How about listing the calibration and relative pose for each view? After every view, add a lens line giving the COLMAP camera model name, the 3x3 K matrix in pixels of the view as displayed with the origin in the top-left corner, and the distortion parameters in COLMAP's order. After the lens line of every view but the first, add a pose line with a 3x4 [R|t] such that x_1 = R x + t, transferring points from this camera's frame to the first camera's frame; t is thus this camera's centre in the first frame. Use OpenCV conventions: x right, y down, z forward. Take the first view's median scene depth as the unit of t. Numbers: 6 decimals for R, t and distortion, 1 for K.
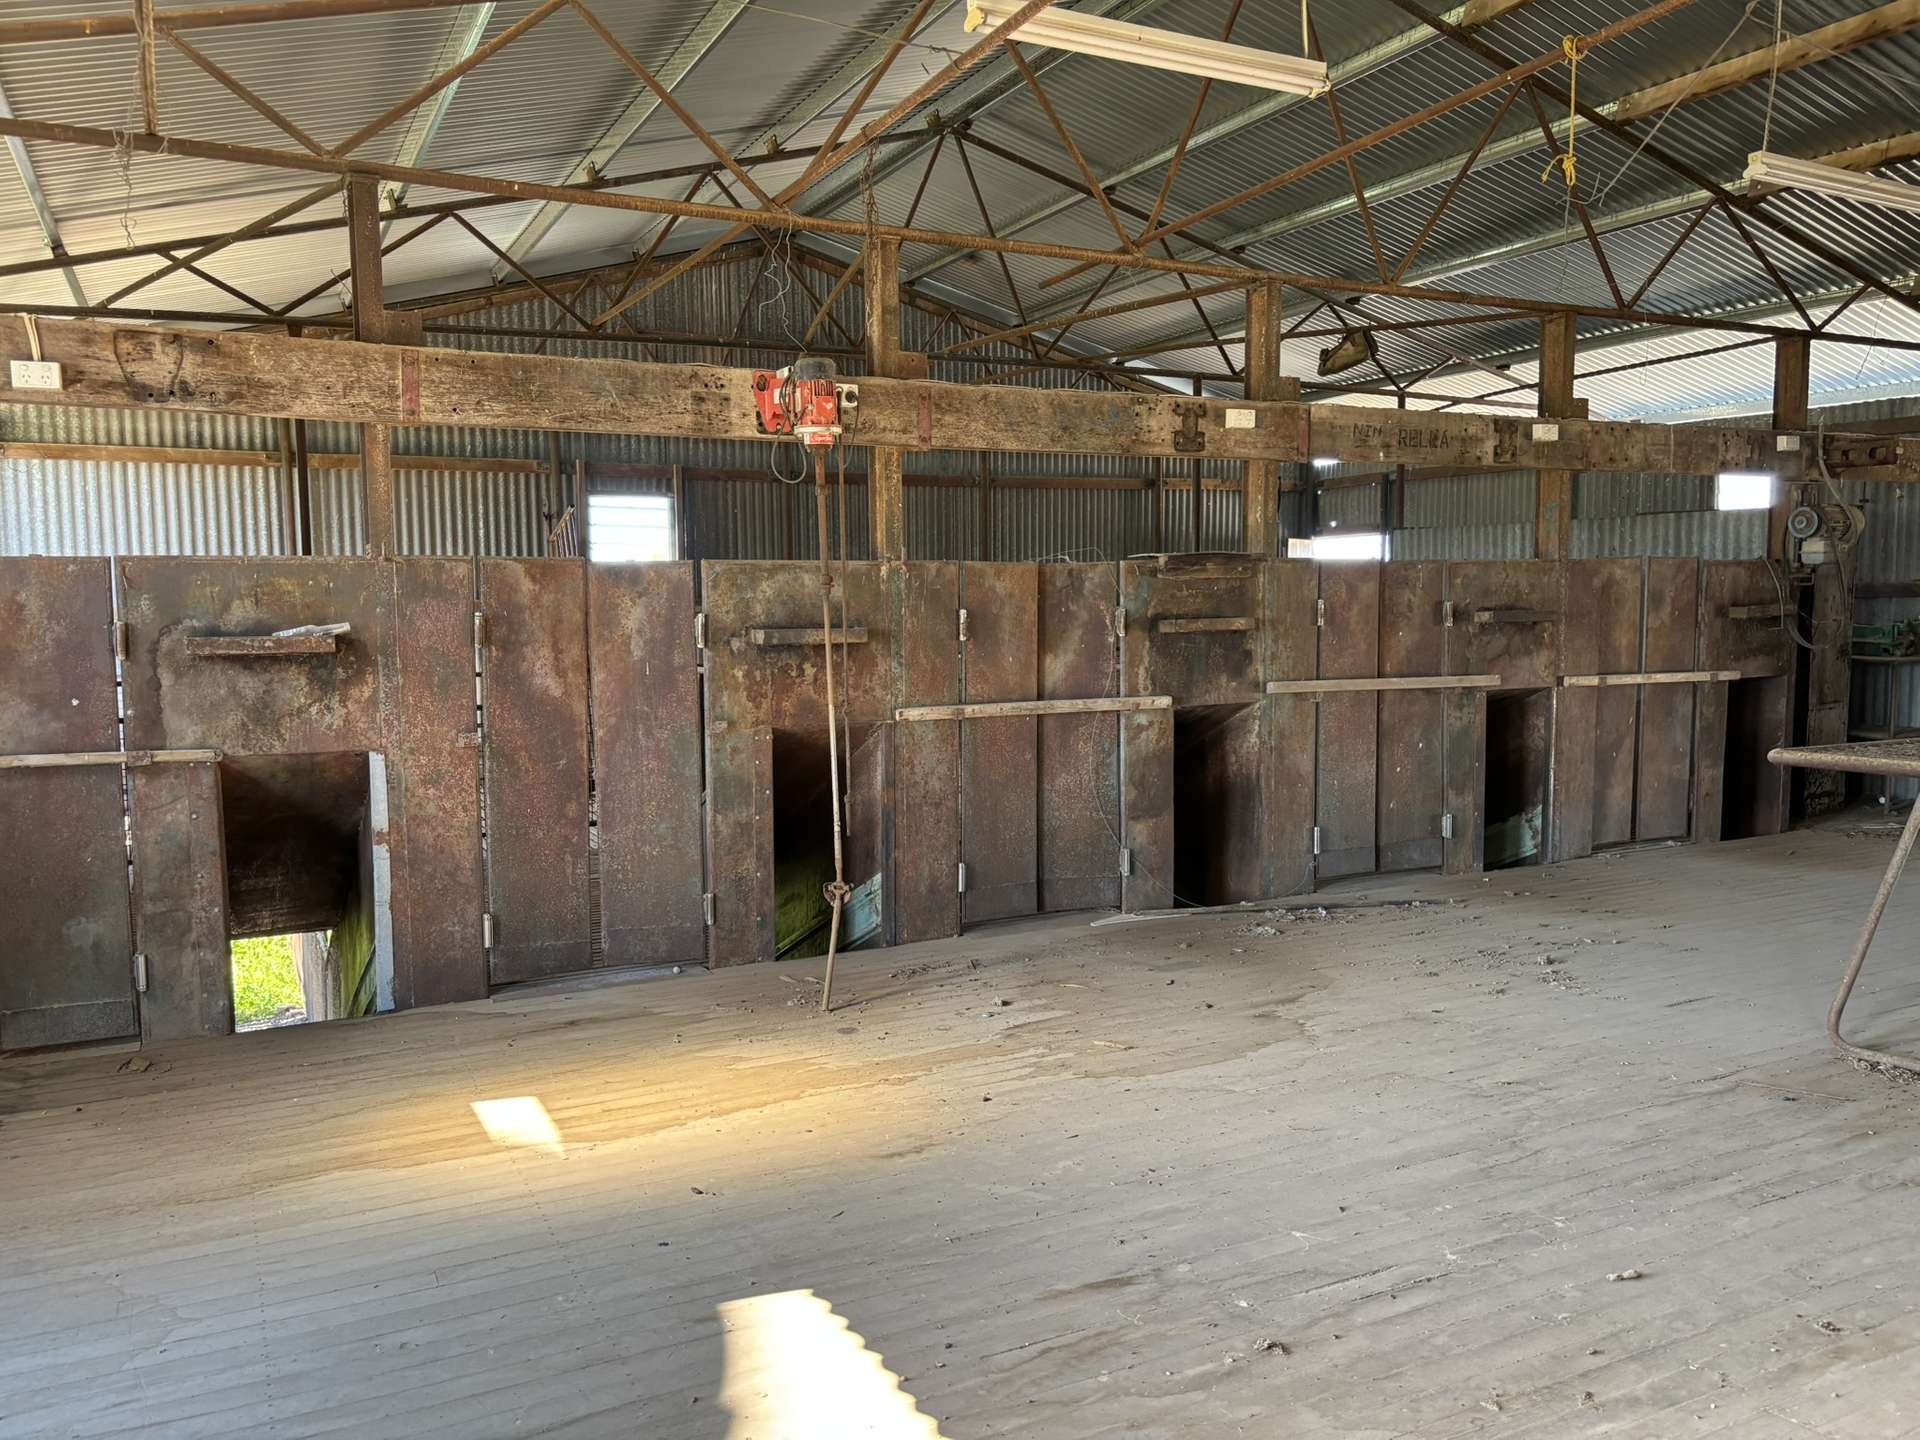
lens RADIAL K [[1453.7, 0, 960.0], [0, 1453.7, 720.0], [0, 0, 1]] dist [0.084731, -0.086269]
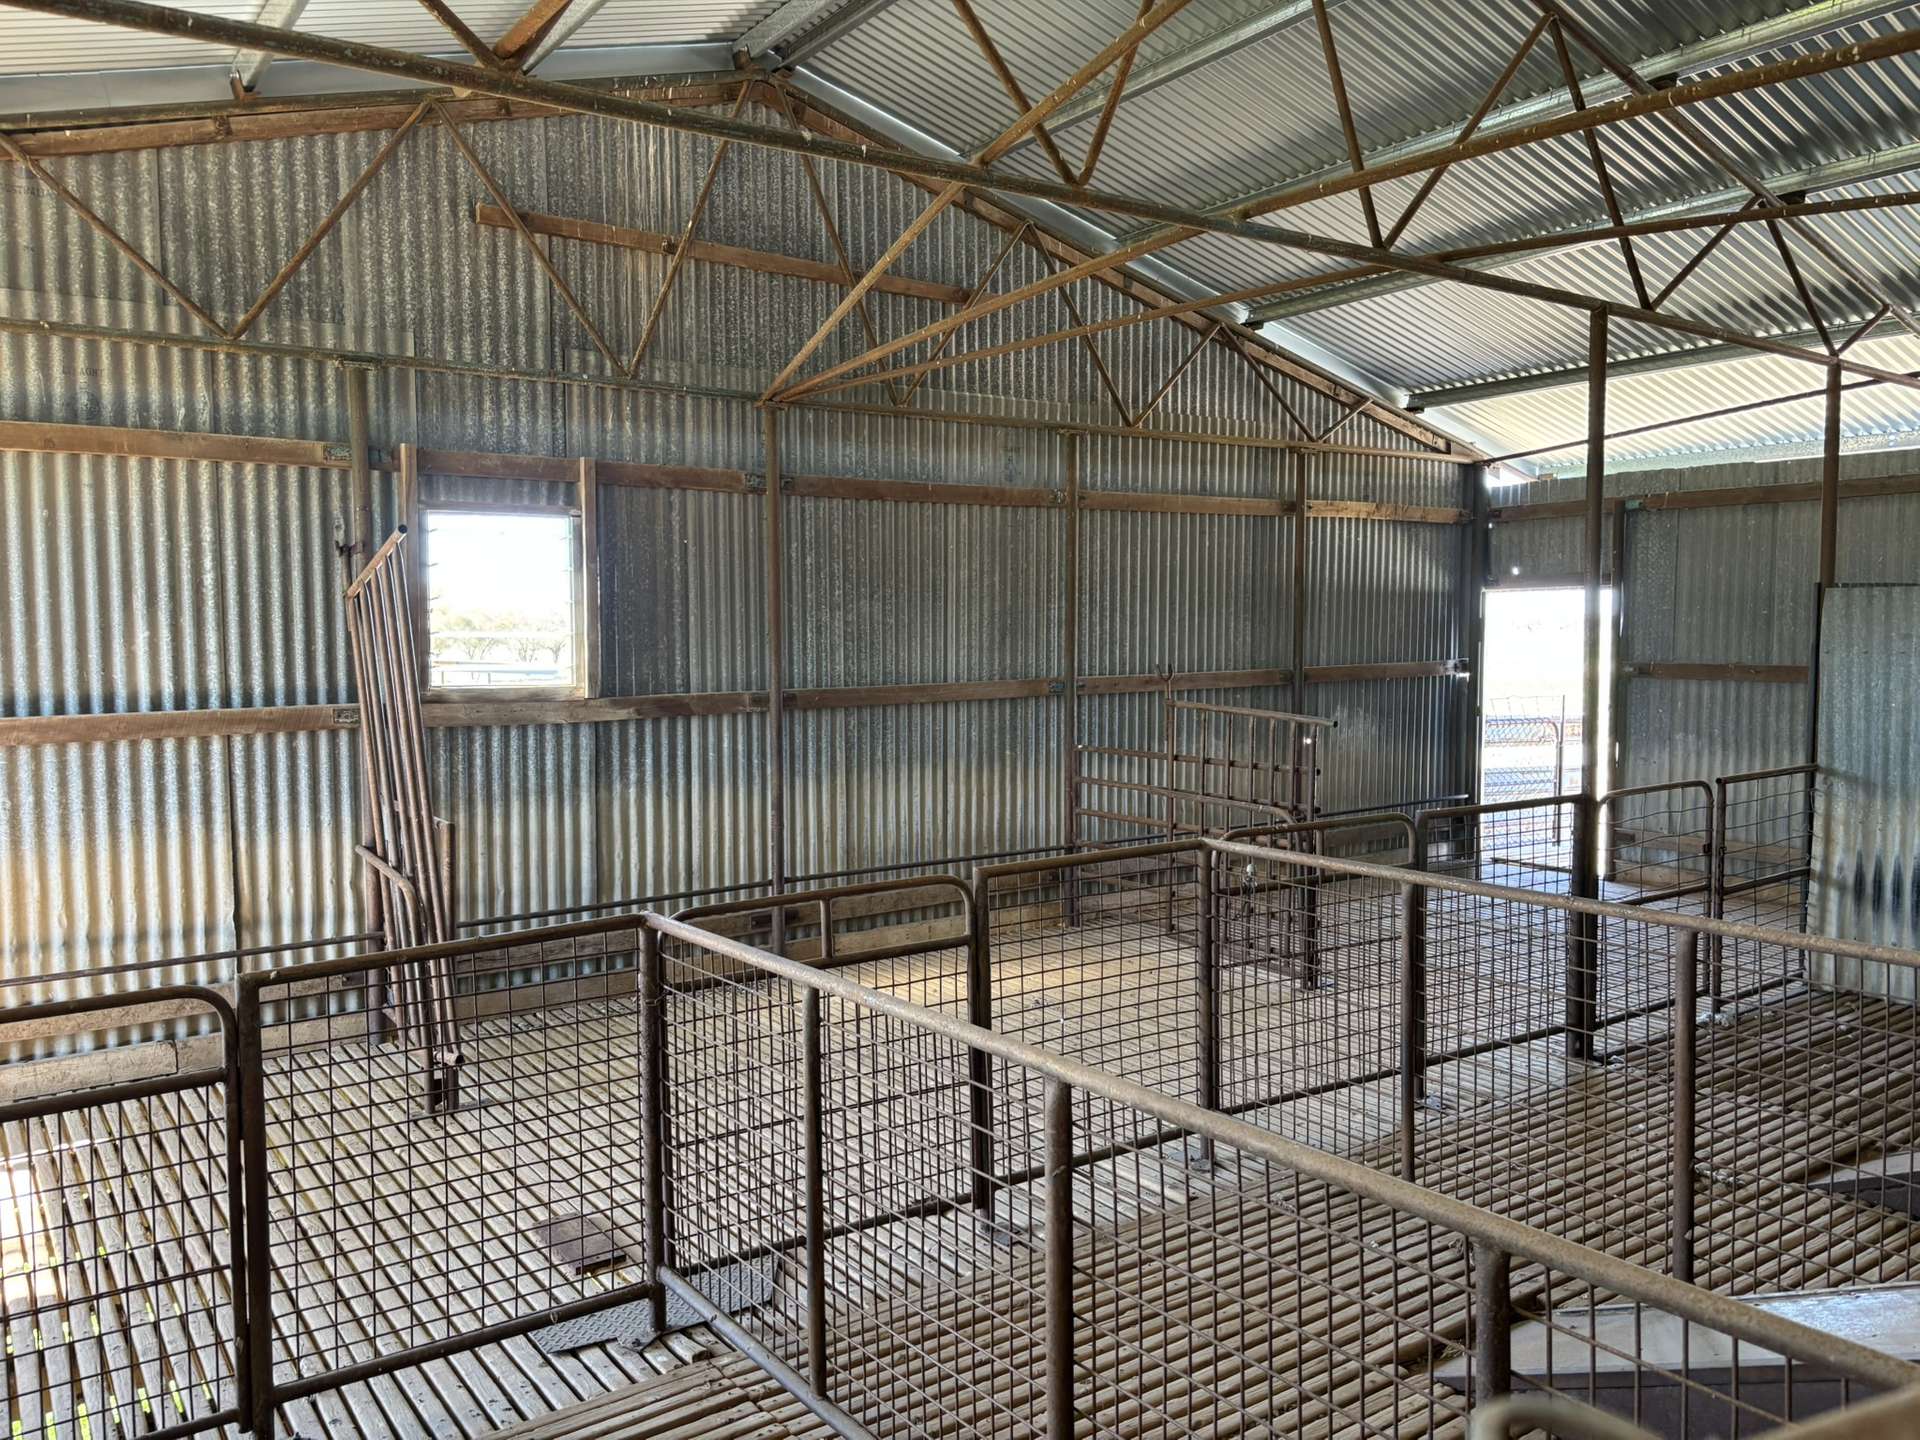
lens RADIAL K [[1424.7, 0, 960.0], [0, 1424.7, 720.0], [0, 0, 1]] dist [0.018438, 0.001562]
pose [[0.991035, -0.013604, 0.132911, -0.115572], [0.018681, 0.999140, -0.037019, -0.047696], [-0.132293, 0.039170, 0.990436, 0.408851]]
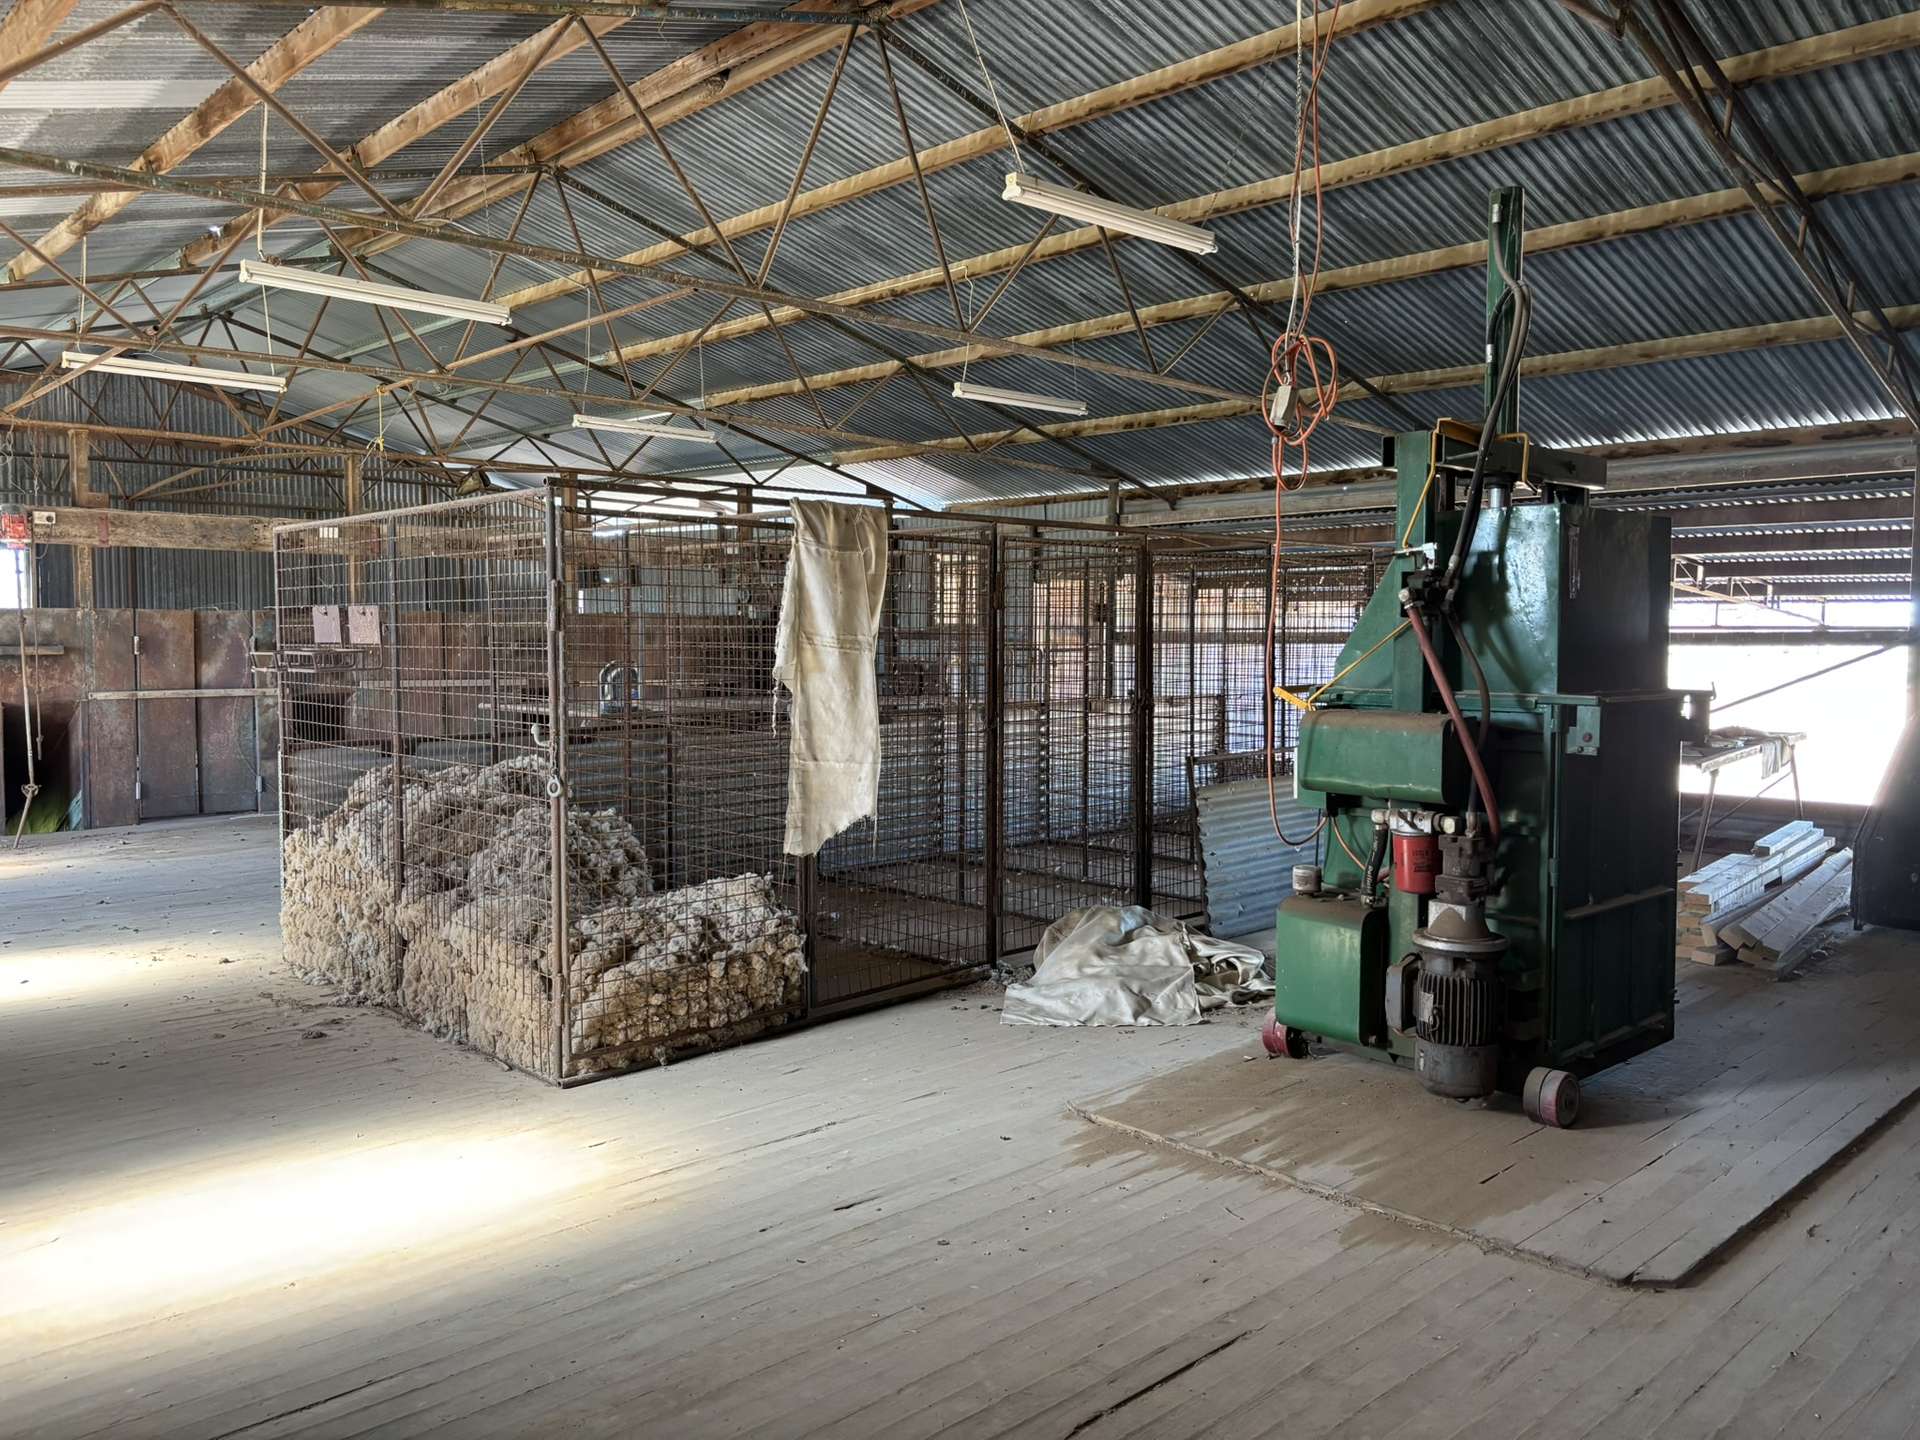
lens RADIAL K [[1453.7, 0, 960.0], [0, 1453.7, 720.0], [0, 0, 1]] dist [0.084731, -0.086269]
pose [[0.960287, -0.005552, 0.278959, 0.460674], [0.011732, 0.999721, -0.020486, 0.073350], [-0.278768, 0.022945, 0.960084, -0.998463]]
